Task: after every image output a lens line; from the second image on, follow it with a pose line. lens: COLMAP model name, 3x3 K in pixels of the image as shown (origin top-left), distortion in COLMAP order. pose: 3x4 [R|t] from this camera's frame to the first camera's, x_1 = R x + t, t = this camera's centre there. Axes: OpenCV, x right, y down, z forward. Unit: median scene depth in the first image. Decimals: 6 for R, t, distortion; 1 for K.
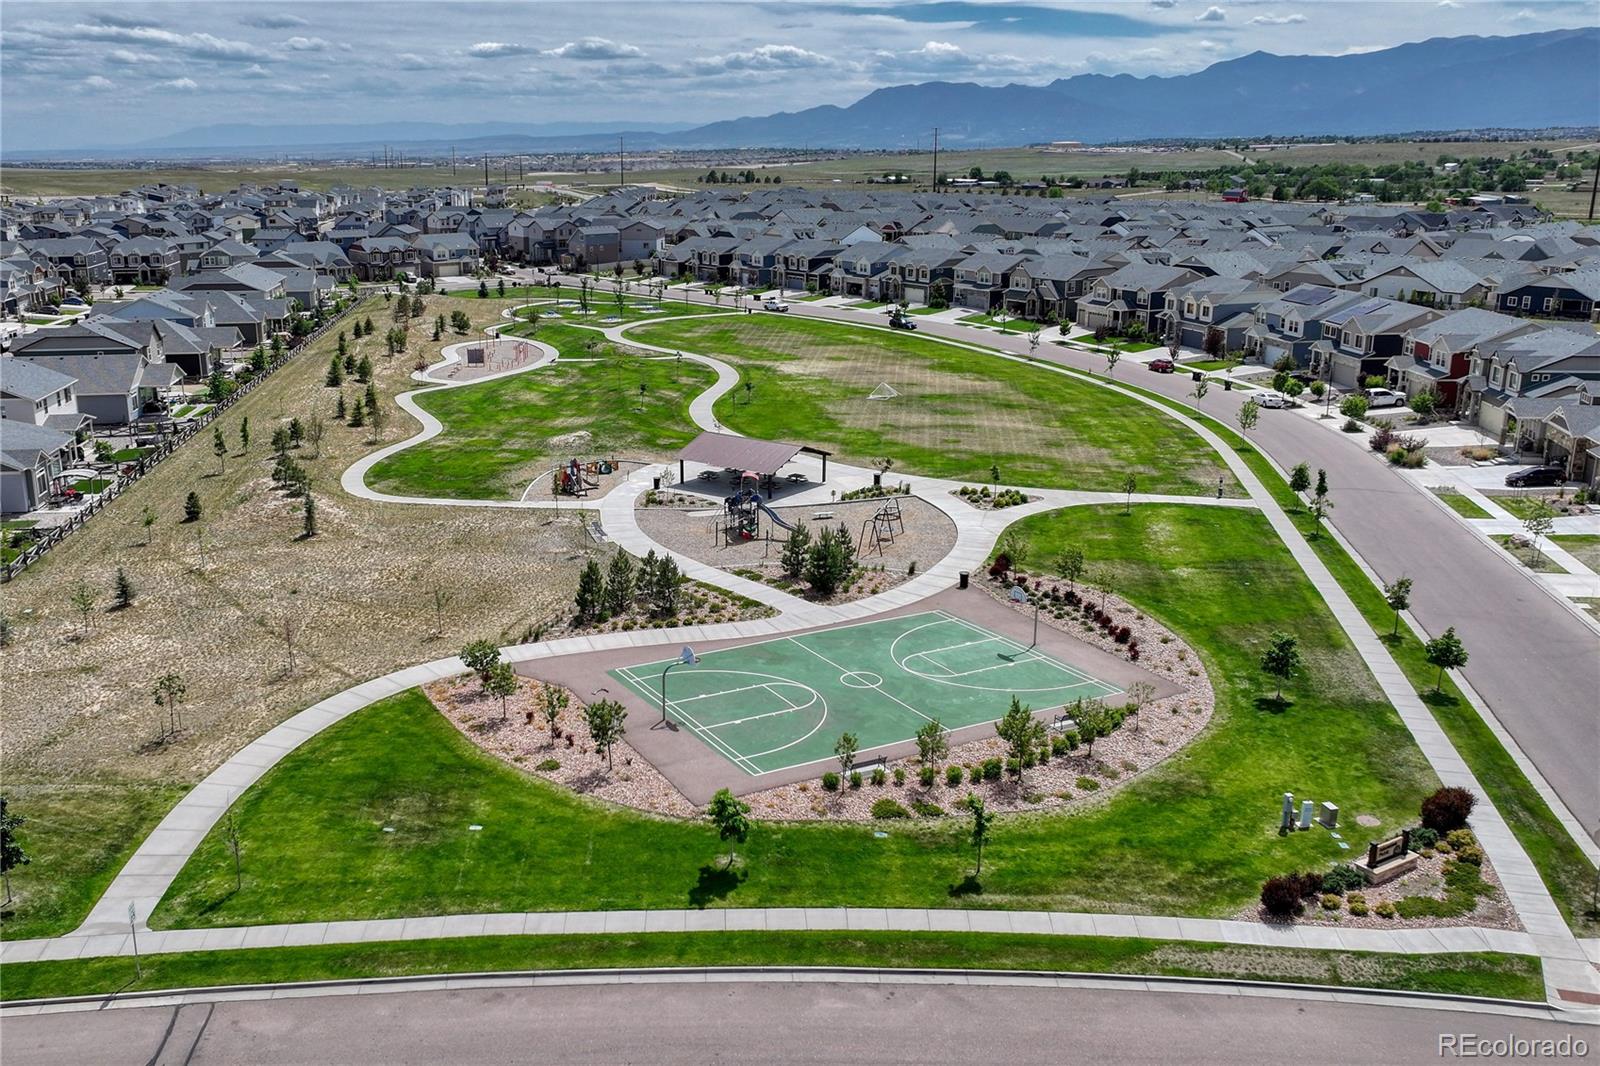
lens RADIAL K [[1424.8, 0, 800.0], [0, 1424.8, 533.0], [0, 0, 1]] dist [0.002933, -0.003470]
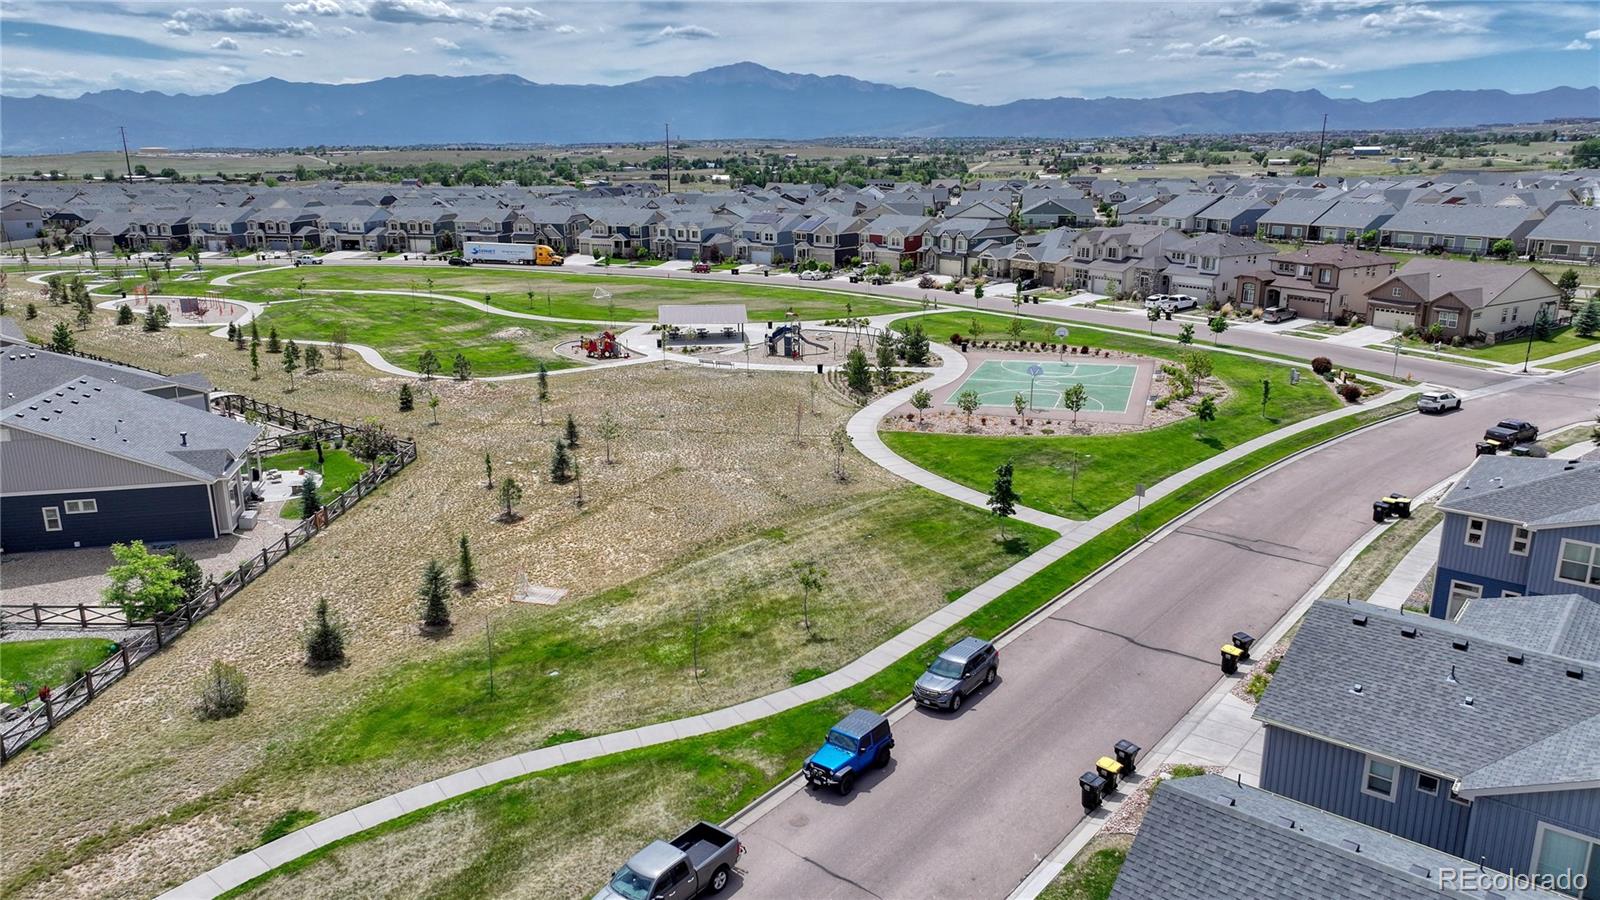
lens RADIAL K [[1133.6, 0, 800.0], [0, 1133.6, 450.0], [0, 0, 1]] dist [0.020296, -0.004736]
pose [[0.694857, -0.177963, 0.696780, -0.100619], [0.191674, 0.979679, 0.059073, 0.003482], [-0.693134, 0.092507, 0.714848, 0.017709]]
